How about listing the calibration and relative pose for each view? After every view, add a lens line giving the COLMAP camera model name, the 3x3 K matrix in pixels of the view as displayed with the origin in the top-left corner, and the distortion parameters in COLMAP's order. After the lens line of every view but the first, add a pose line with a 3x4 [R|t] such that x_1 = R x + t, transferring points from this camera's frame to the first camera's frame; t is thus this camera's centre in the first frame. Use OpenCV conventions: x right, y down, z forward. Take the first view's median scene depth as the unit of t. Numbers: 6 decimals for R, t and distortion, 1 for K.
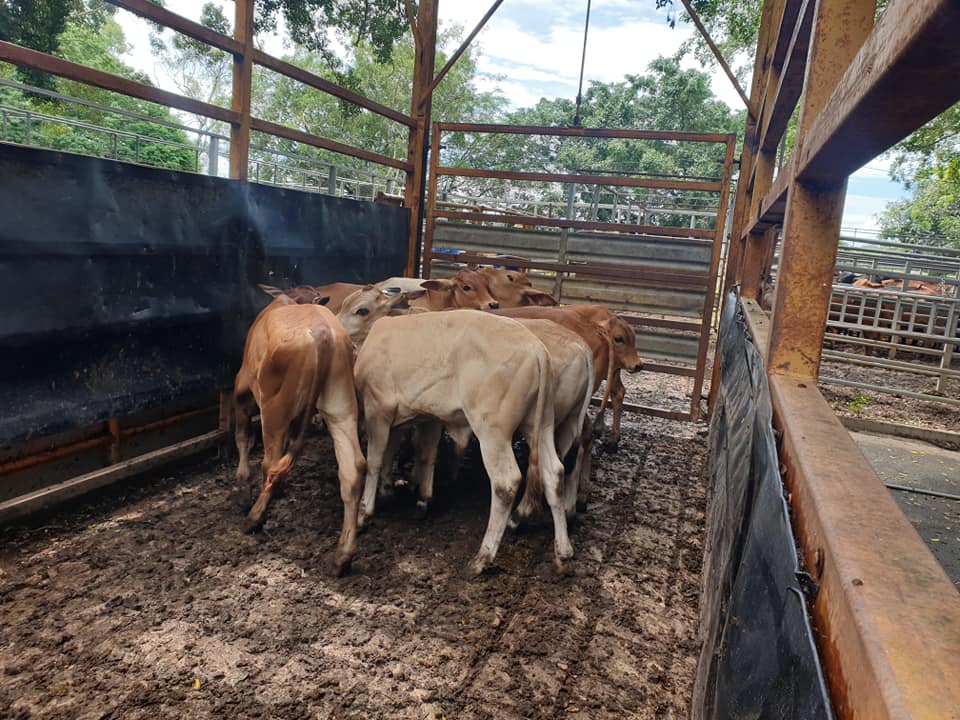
lens RADIAL K [[785.1, 0, 480.7], [0, 785.1, 347.6], [0, 0, 1]] dist [0.008031, 0.010892]
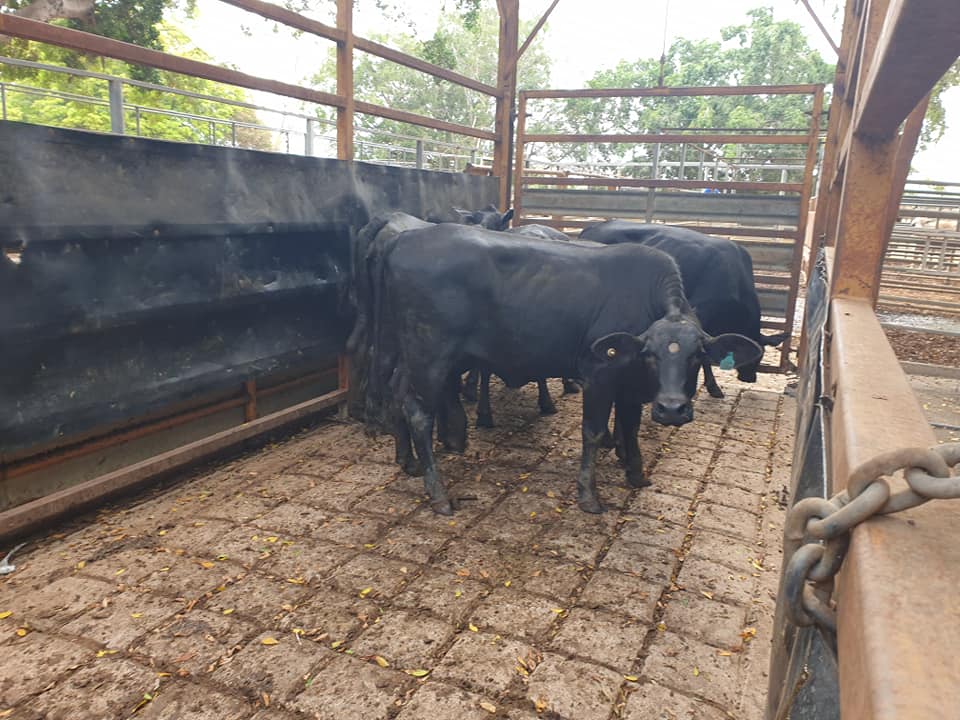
lens RADIAL K [[785.1, 0, 483.5], [0, 785.1, 367.9], [0, 0, 1]] dist [0.008031, 0.010892]
pose [[0.993970, -0.029503, -0.105608, -0.008315], [0.036224, 0.997400, 0.062303, 0.008263], [0.103495, -0.065753, 0.992454, -0.050359]]
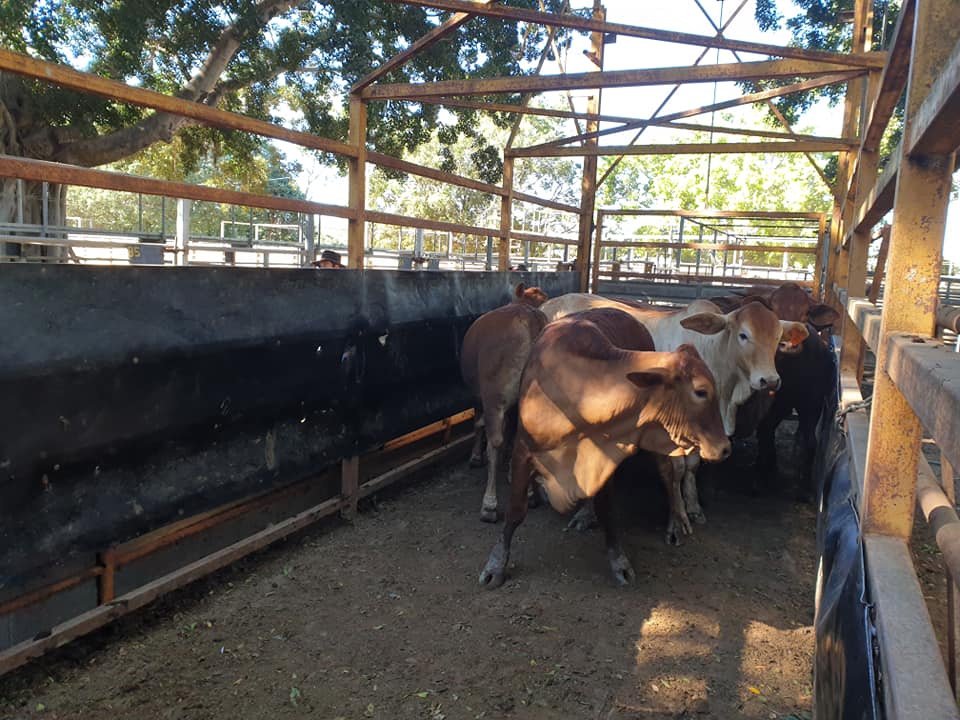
lens RADIAL K [[785.1, 0, 463.2], [0, 785.1, 348.2], [0, 0, 1]] dist [0.008031, 0.010892]
pose [[0.991328, -0.028466, -0.128291, -0.125062], [0.024068, 0.999072, -0.035707, 0.002168], [0.129189, 0.032310, 0.991094, -0.403065]]
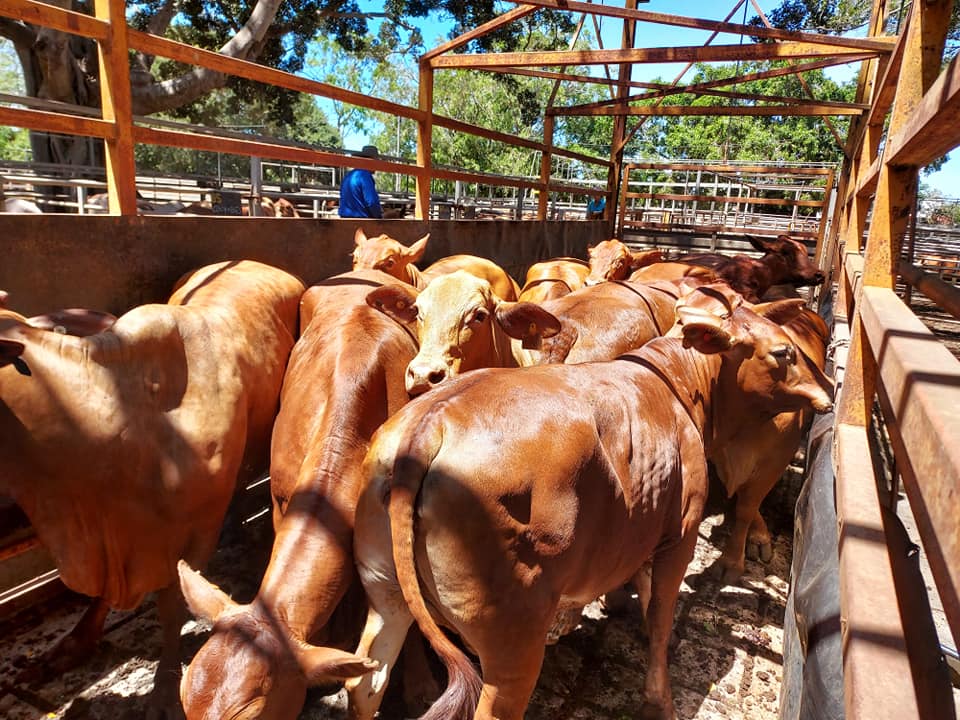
lens RADIAL K [[729.1, 0, 476.0], [0, 729.1, 376.5], [0, 0, 1]] dist [0.043490, -0.019689]
pose [[0.990207, 0.002379, -0.139585, -0.147348], [0.009676, 0.996281, 0.085620, 0.001713], [0.139270, -0.086132, 0.986501, -0.482235]]
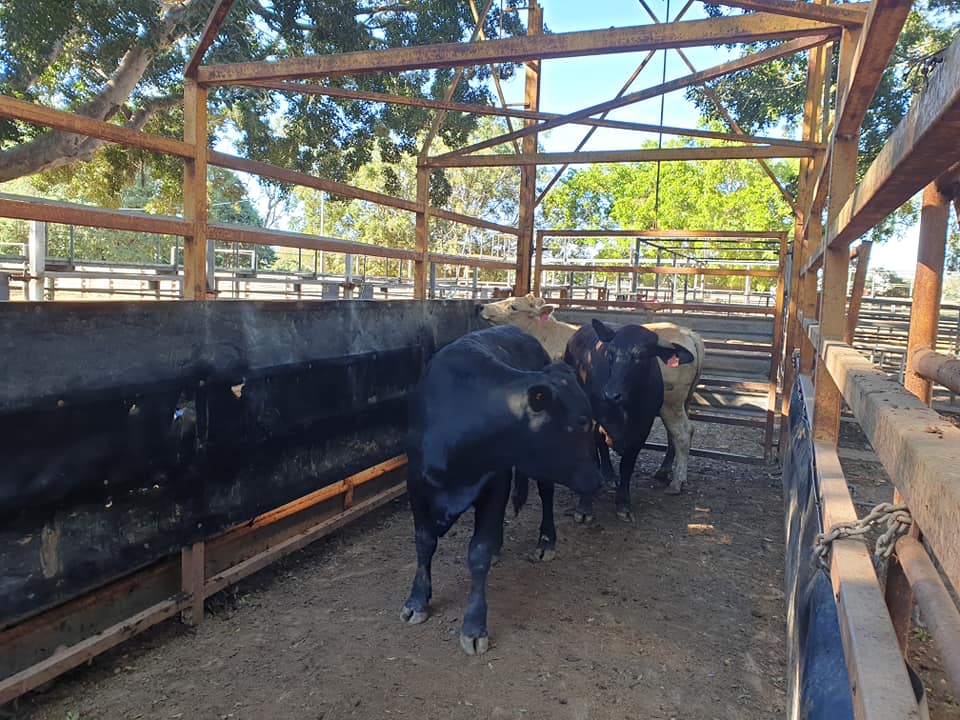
lens RADIAL K [[785.1, 0, 466.2], [0, 785.1, 346.5], [0, 0, 1]] dist [0.008031, 0.010892]
pose [[0.995460, -0.042540, -0.085145, -0.074659], [0.036800, 0.997014, -0.067885, -0.021506], [0.087778, 0.064444, 0.994053, -0.239806]]
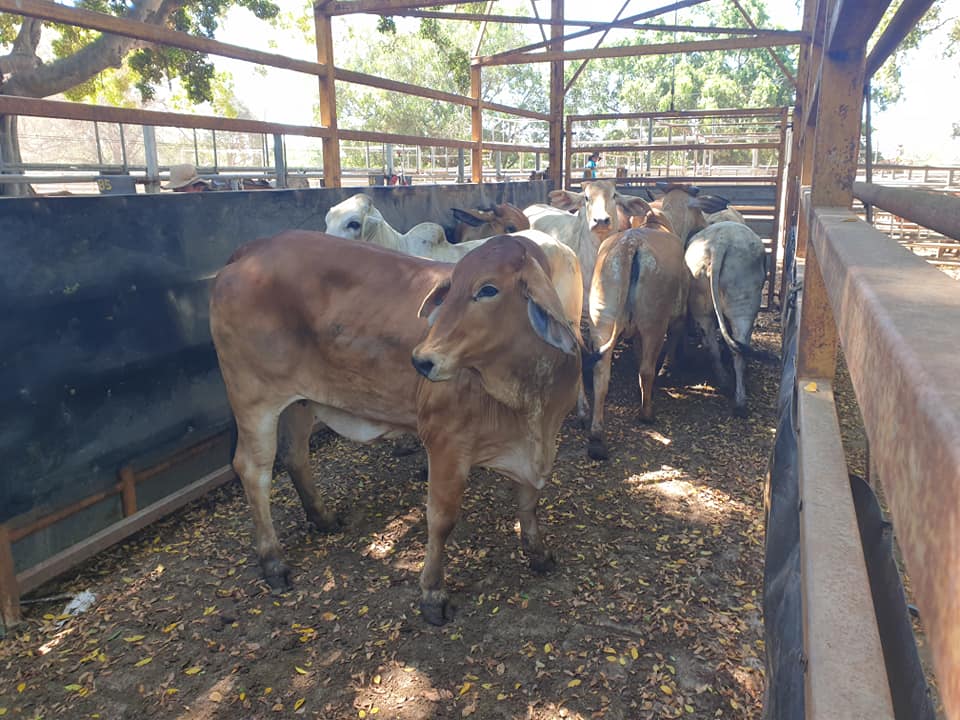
lens RADIAL K [[785.1, 0, 484.3], [0, 785.1, 355.4], [0, 0, 1]] dist [0.008031, 0.010892]
pose [[0.993288, -0.081659, -0.081917, -0.126145], [0.088250, 0.992852, 0.080356, 0.009987], [0.074769, -0.087045, 0.993395, -0.437098]]
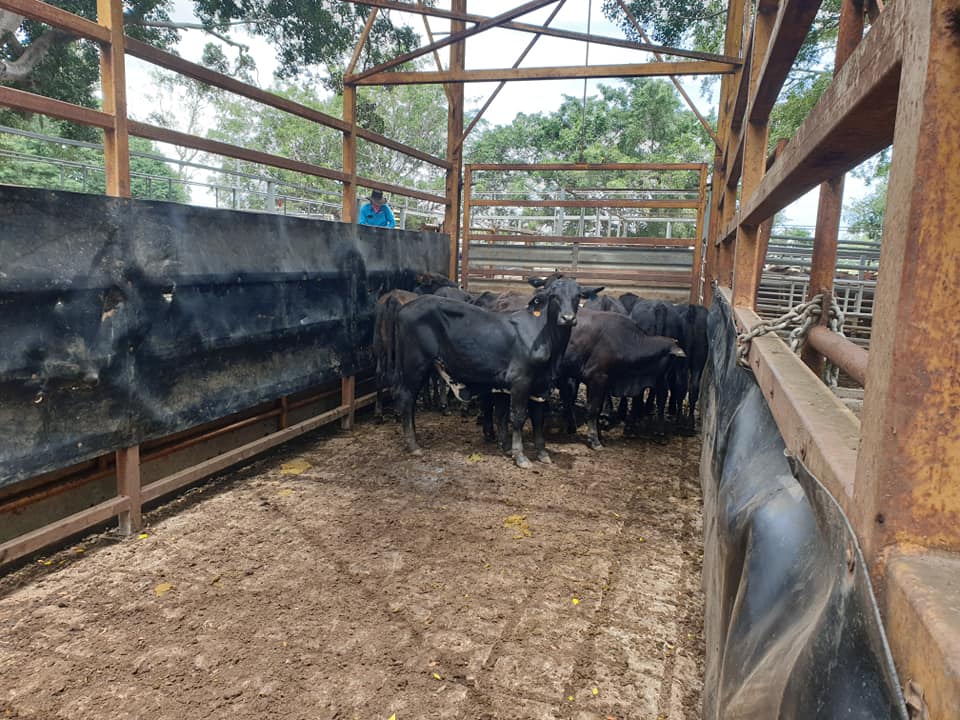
lens RADIAL K [[785.1, 0, 467.7], [0, 785.1, 371.6], [0, 0, 1]] dist [0.008031, 0.010892]
pose [[0.998450, -0.055133, 0.007556, -0.083880], [0.055045, 0.998419, 0.011352, 0.028230], [-0.008170, -0.010919, 0.999907, -0.248922]]
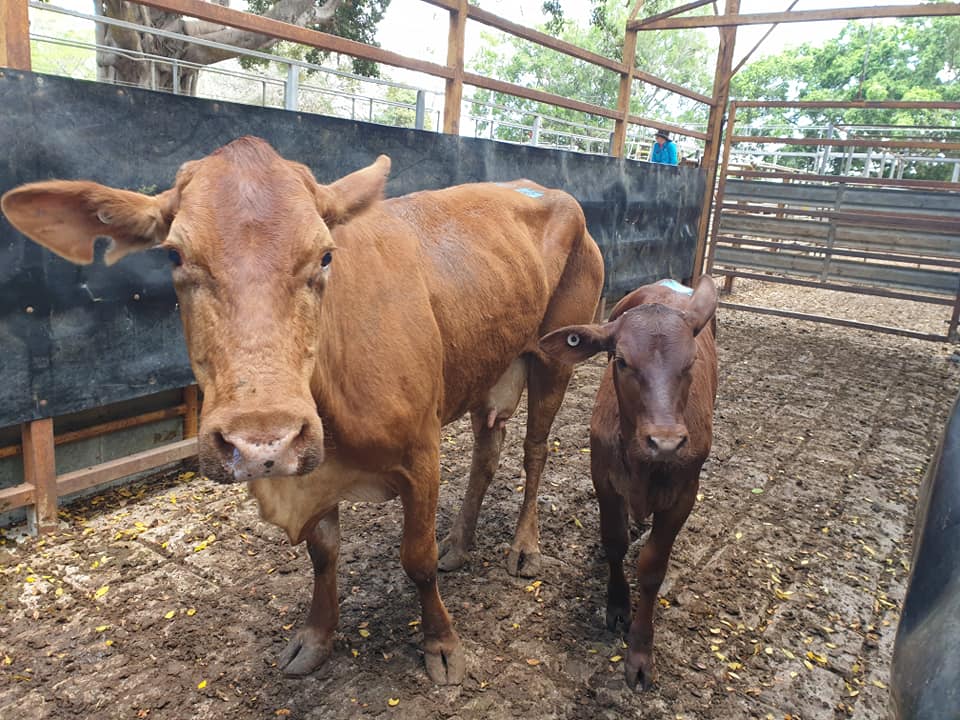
lens RADIAL K [[785.1, 0, 448.7], [0, 785.1, 344.0], [0, 0, 1]] dist [0.008031, 0.010892]
pose [[0.955315, 0.043931, -0.292307, -0.107046], [-0.028125, 0.997917, 0.058059, 0.044196], [0.294249, -0.047243, 0.954561, -0.367172]]
